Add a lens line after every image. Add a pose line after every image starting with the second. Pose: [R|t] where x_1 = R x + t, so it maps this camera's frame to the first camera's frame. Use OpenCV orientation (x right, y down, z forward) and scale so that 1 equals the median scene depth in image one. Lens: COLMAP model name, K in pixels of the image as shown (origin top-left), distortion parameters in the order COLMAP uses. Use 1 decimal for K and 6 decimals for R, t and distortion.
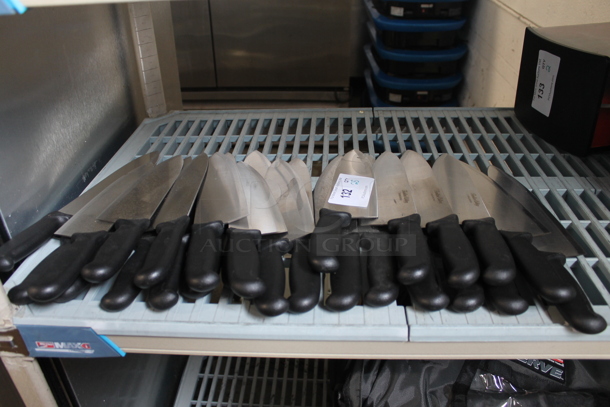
lens RADIAL K [[500.0, 0, 305.0], [0, 500.0, 203.5], [0, 0, 1]] dist [-0.140734, 0.008659]
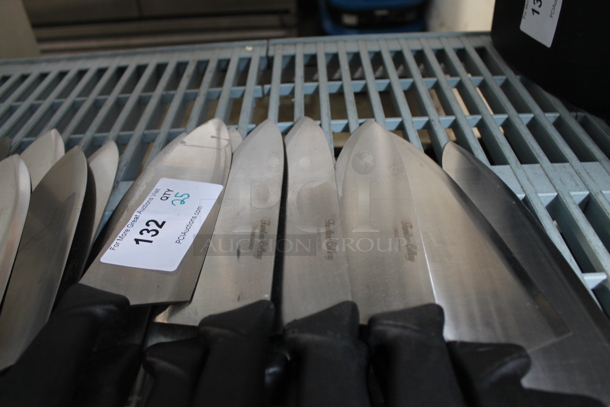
lens RADIAL K [[468.3, 0, 305.0], [0, 468.3, 203.5], [0, 0, 1]] dist [-0.153286, 0.094541]
pose [[0.998563, -0.047100, 0.025584, 0.191231], [0.042126, 0.984766, 0.168708, -0.100473], [-0.033140, -0.167387, 0.985334, 0.457256]]
